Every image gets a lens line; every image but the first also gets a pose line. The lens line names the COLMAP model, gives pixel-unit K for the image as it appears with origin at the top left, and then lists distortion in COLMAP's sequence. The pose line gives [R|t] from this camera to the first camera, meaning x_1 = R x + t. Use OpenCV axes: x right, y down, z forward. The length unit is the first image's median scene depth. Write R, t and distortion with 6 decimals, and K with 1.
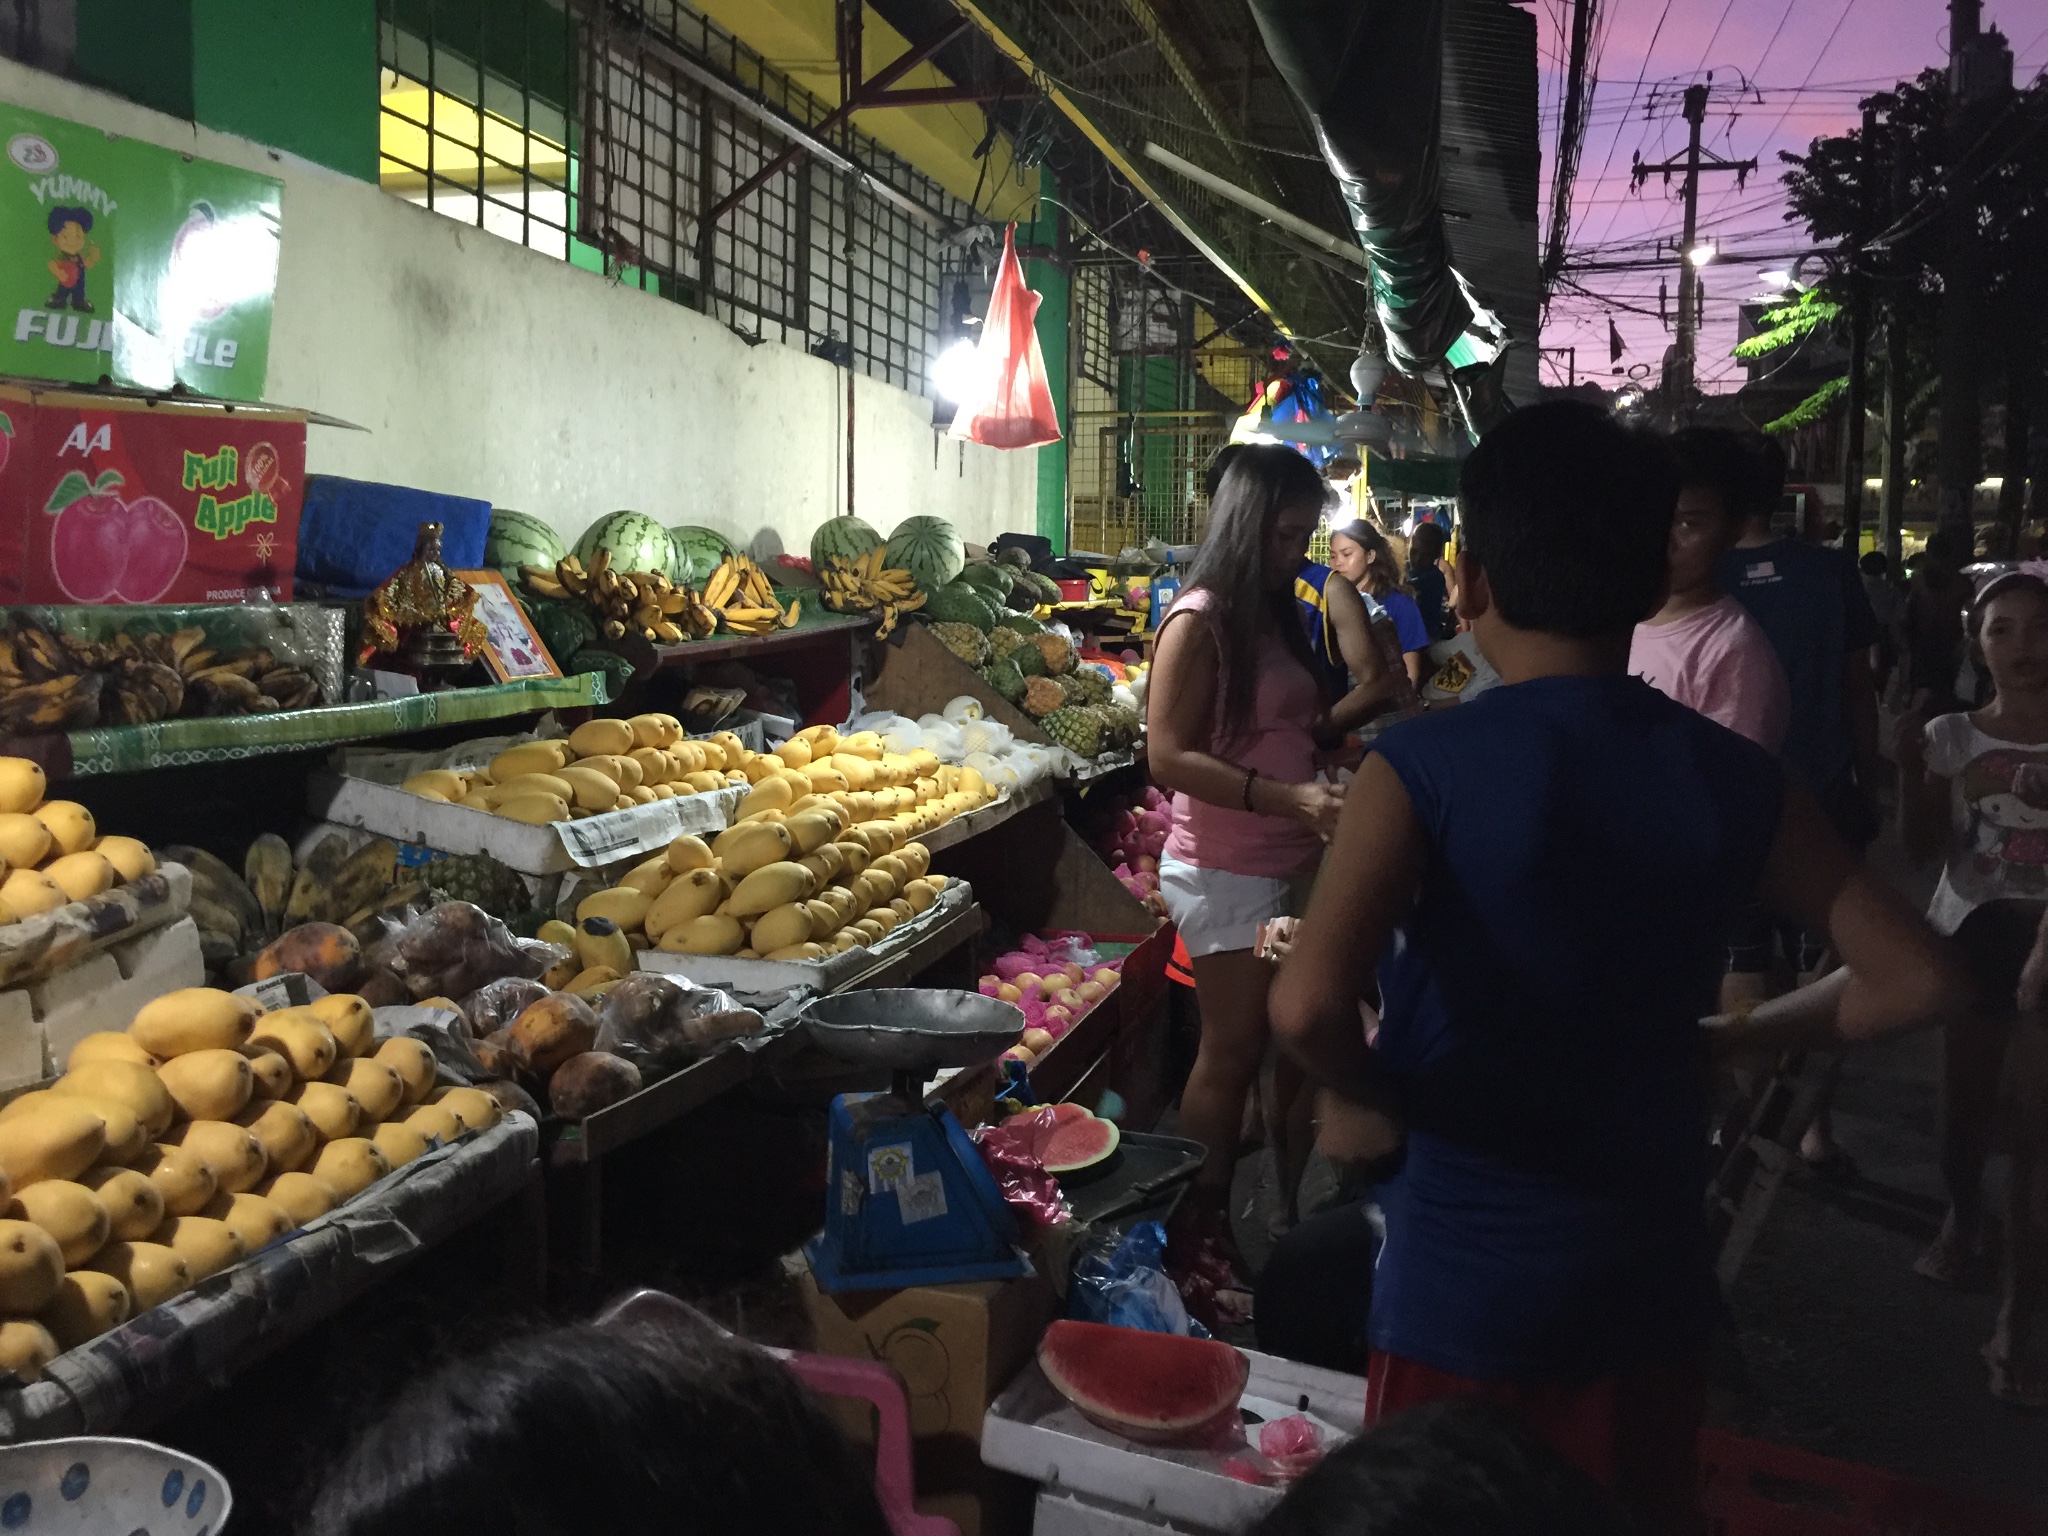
lens RADIAL K [[1762.0, 0, 1024.0], [0, 1762.0, 768.0], [0, 0, 1]] dist [0.084384, -0.111442]
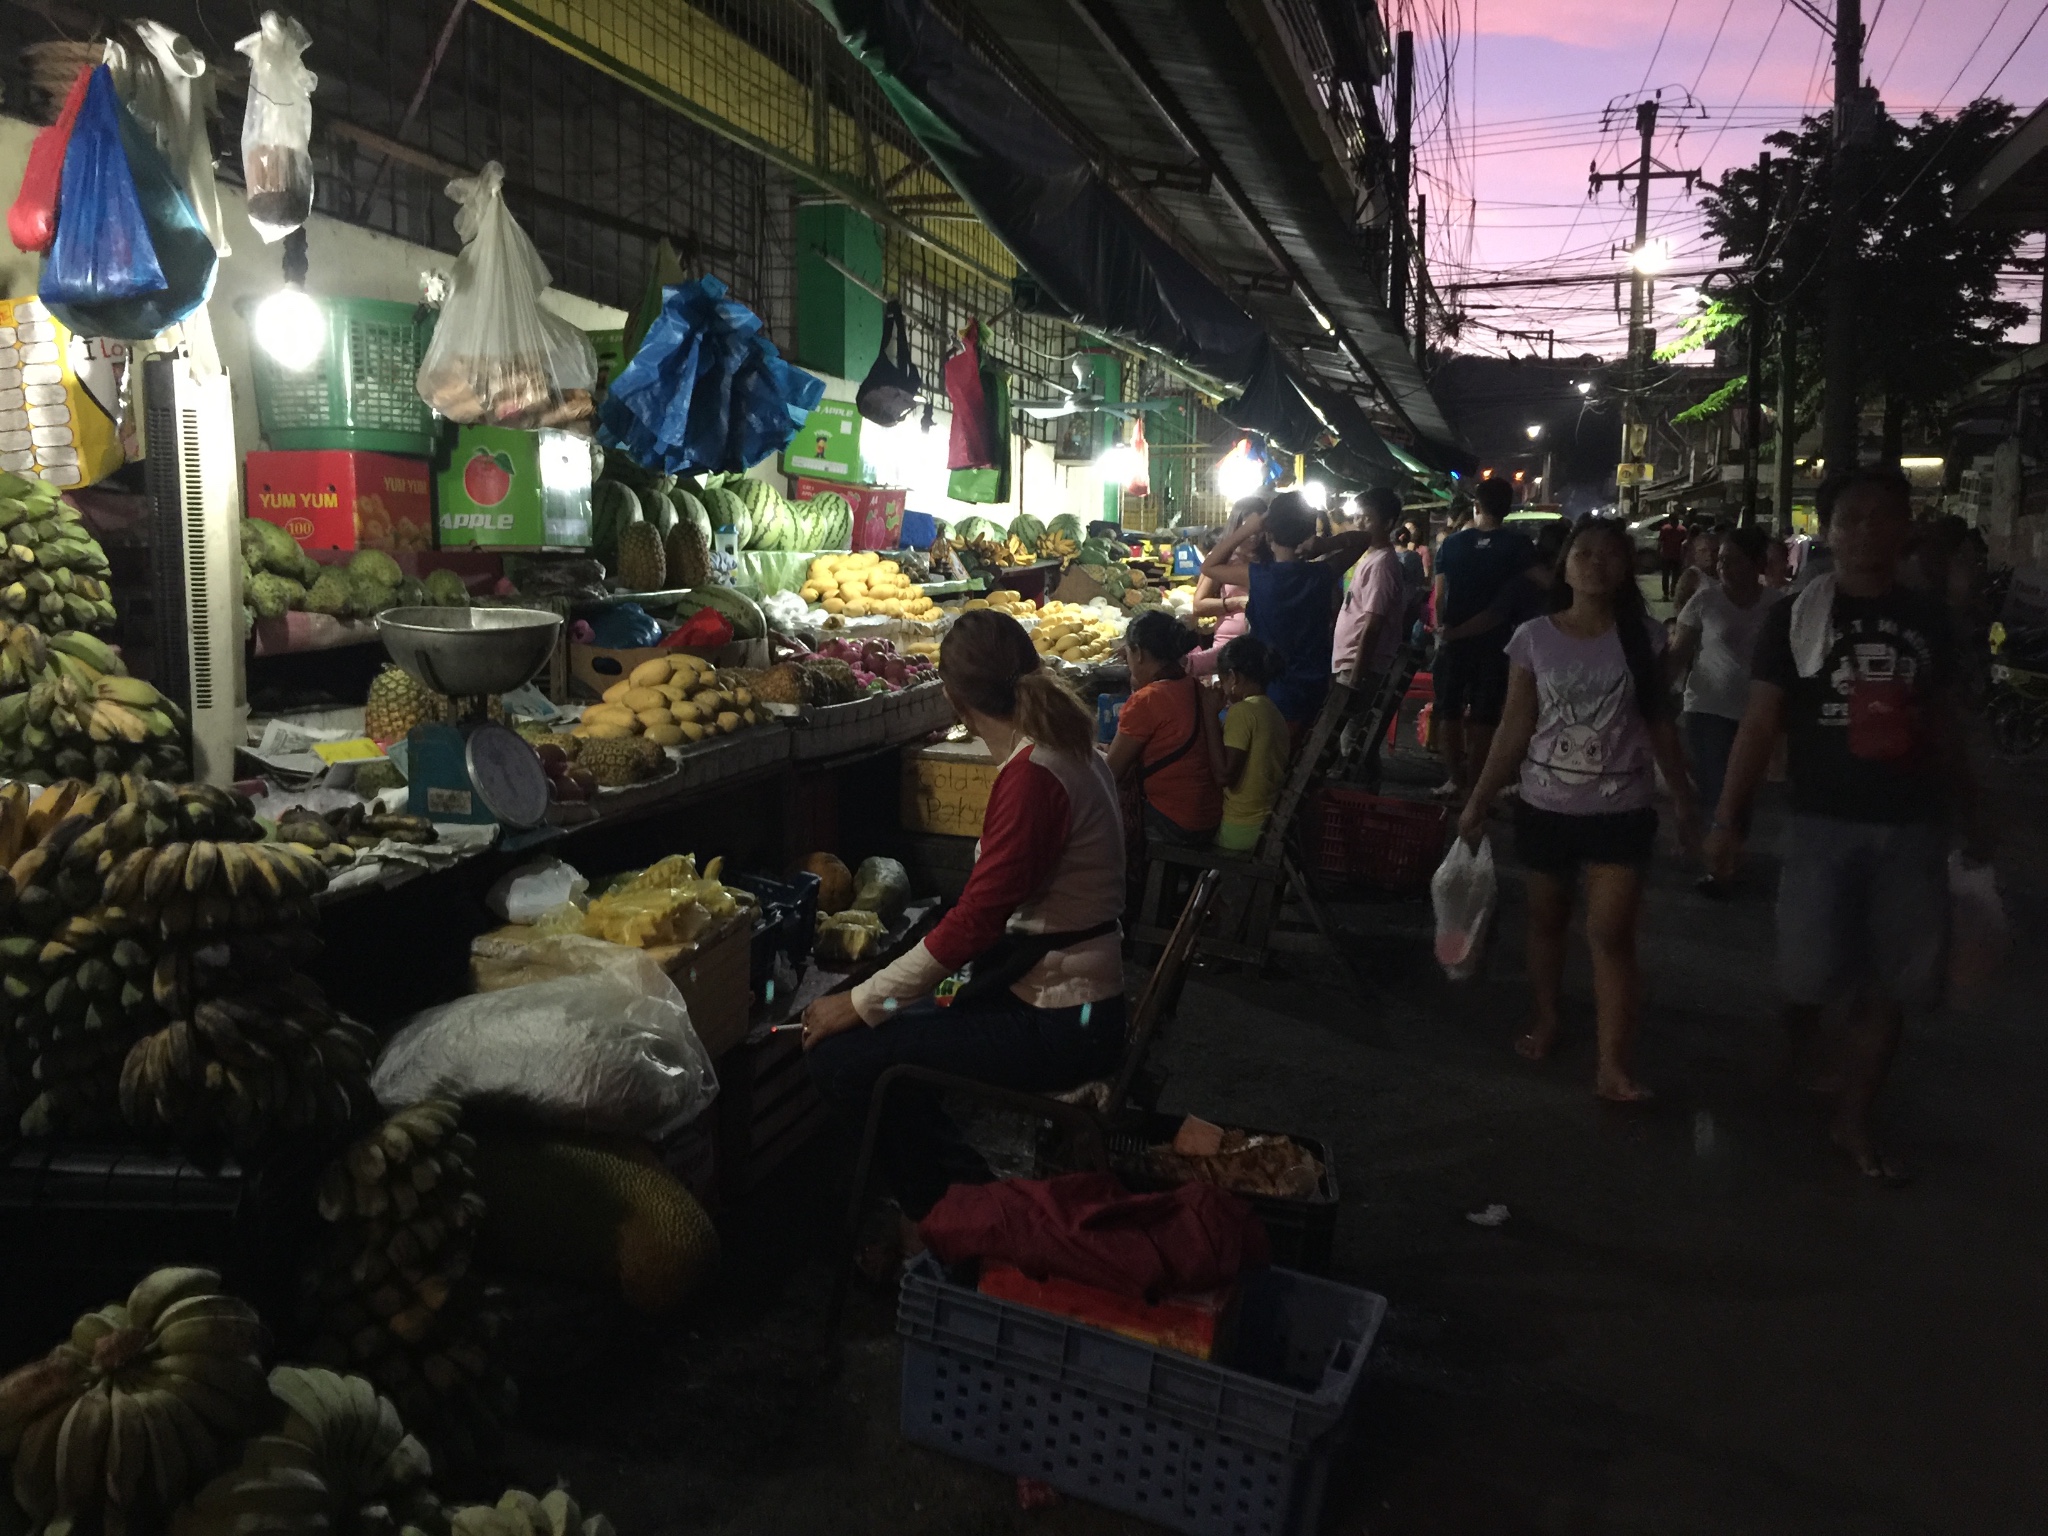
lens RADIAL K [[1762.0, 0, 1024.0], [0, 1762.0, 768.0], [0, 0, 1]] dist [0.084384, -0.111442]
pose [[0.999995, -0.002293, 0.001999, -0.020495], [0.002264, 0.999893, 0.014475, 0.022093], [-0.002032, -0.014470, 0.999893, -0.189842]]
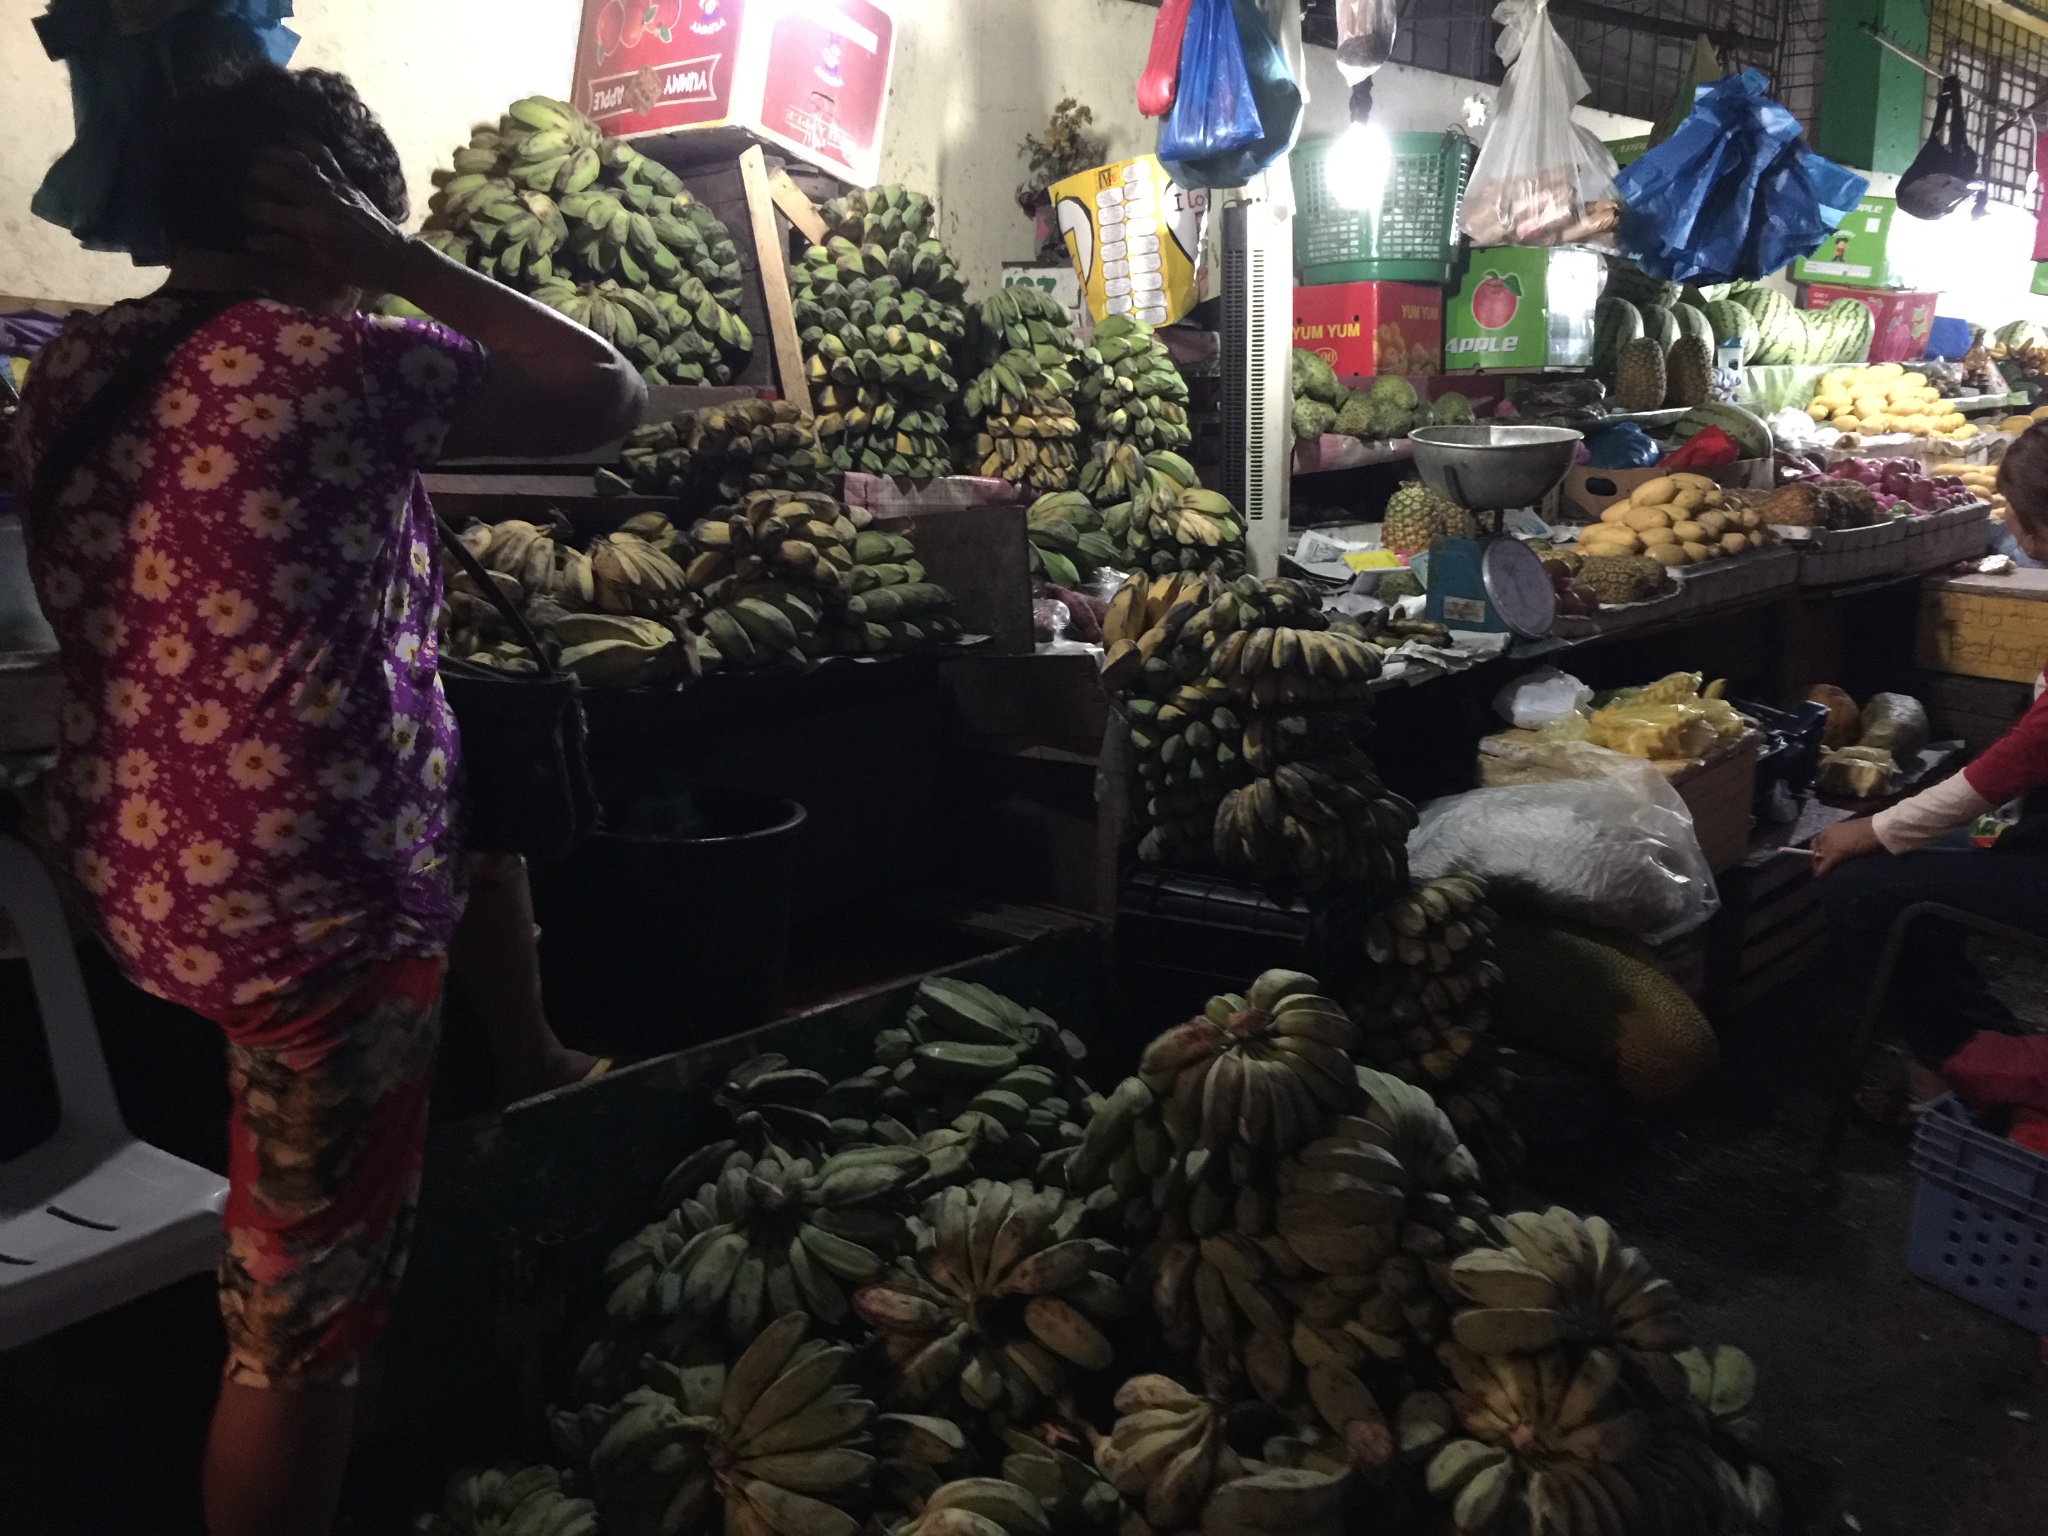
lens RADIAL K [[1762.0, 0, 1024.0], [0, 1762.0, 768.0], [0, 0, 1]] dist [0.084384, -0.111442]
pose [[0.873419, 0.079181, -0.480490, -0.024769], [-0.028033, 0.993231, 0.112720, 0.023942], [0.486163, -0.084983, 0.869726, -0.197930]]
